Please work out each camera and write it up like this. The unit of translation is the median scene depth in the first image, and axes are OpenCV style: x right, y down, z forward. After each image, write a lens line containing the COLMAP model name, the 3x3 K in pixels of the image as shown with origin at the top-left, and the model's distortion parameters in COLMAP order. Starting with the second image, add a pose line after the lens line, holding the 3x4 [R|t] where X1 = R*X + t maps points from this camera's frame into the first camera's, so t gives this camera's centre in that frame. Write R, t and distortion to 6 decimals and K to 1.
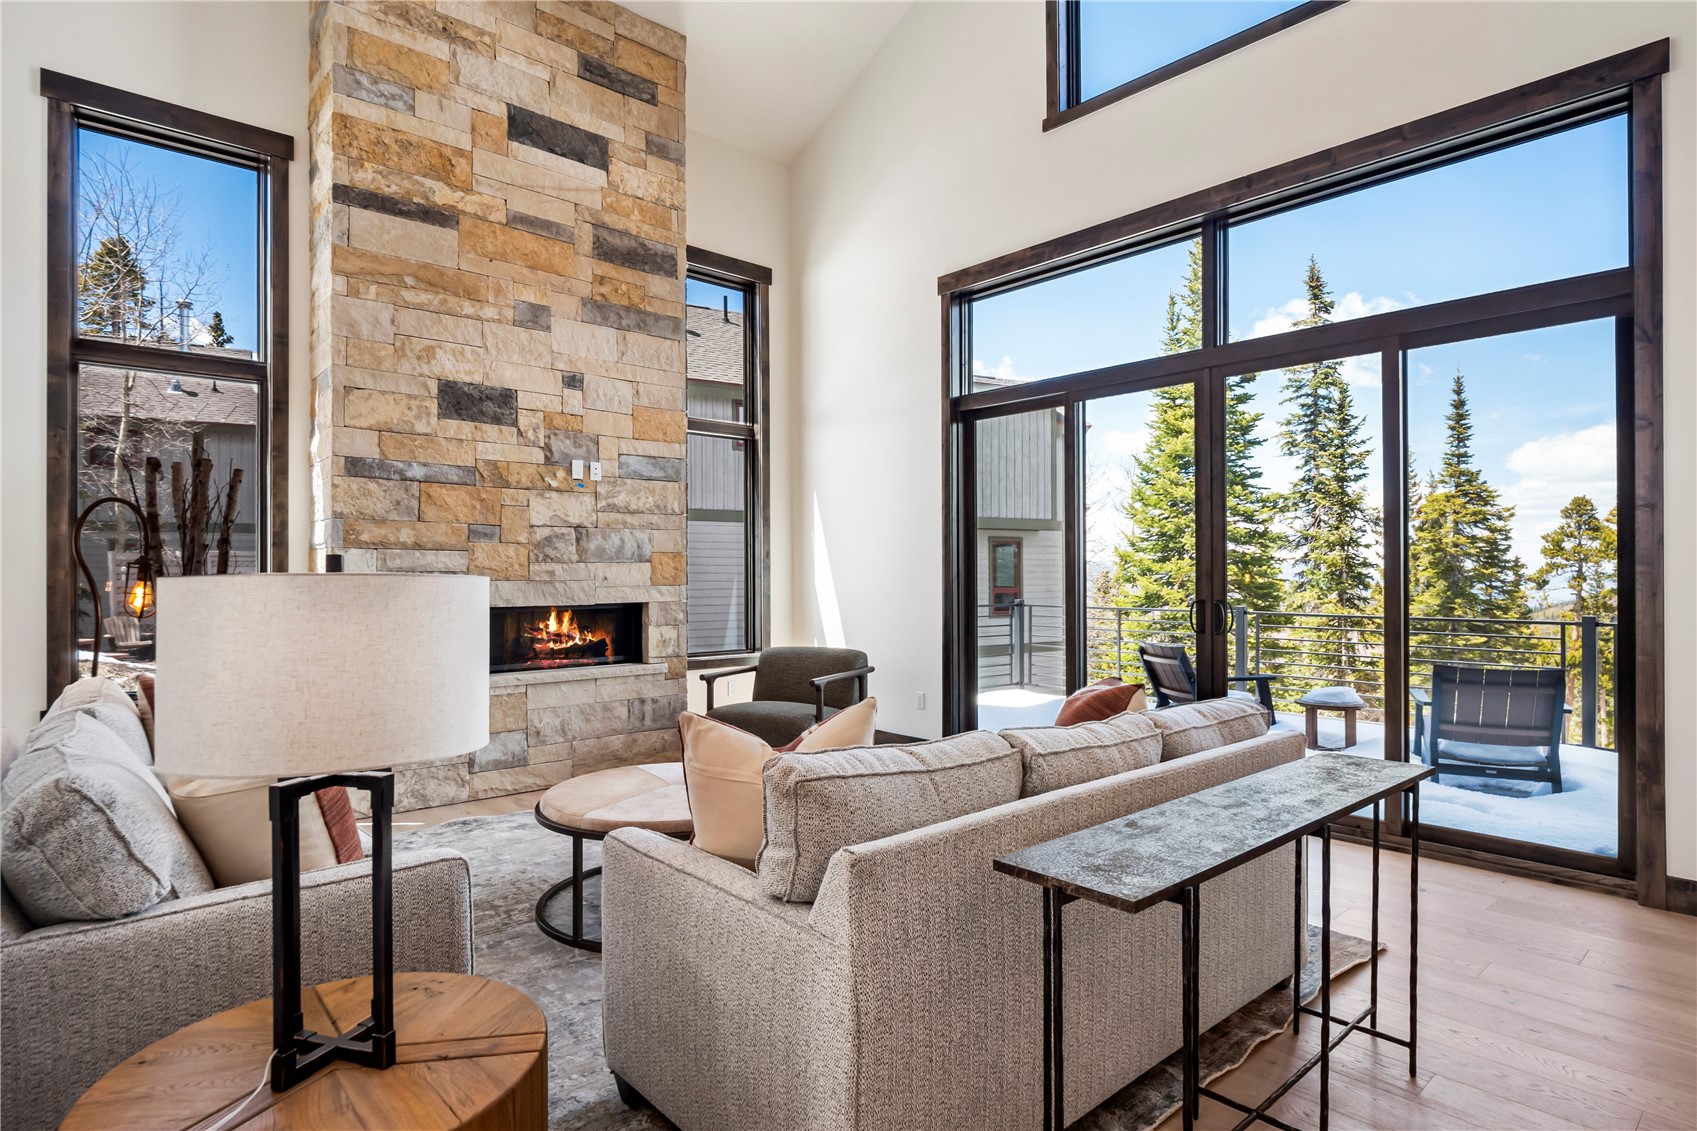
lens RADIAL K [[917.7, 0, 848.5], [0, 917.7, 565.5], [0, 0, 1]] dist [-0.002791, -0.001878]
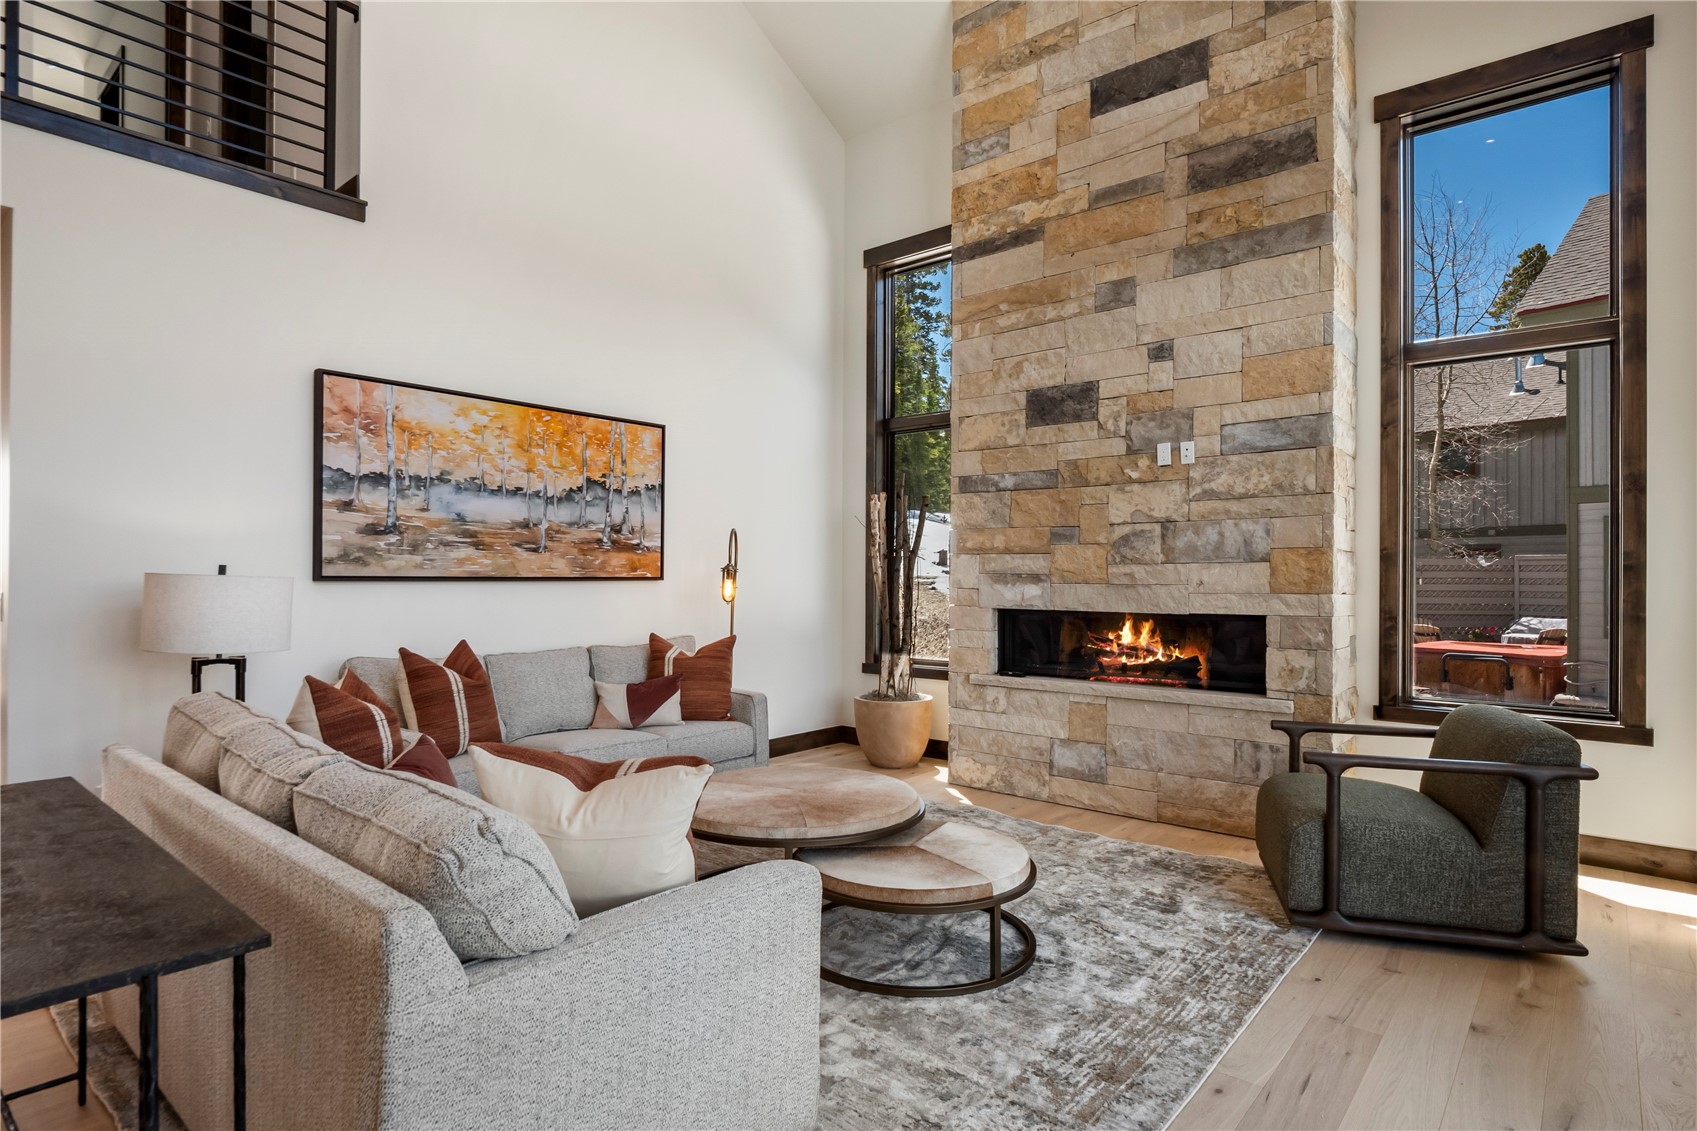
lens RADIAL K [[887.0, 0, 847.8], [0, 887.0, 583.3], [0, 0, 1]] dist [-0.000067, -0.000655]
pose [[0.133537, 0.001734, -0.991042, 0.476632], [-0.002151, 0.999997, 0.001460, 0.014291], [0.991041, 0.001936, 0.133540, 0.594612]]
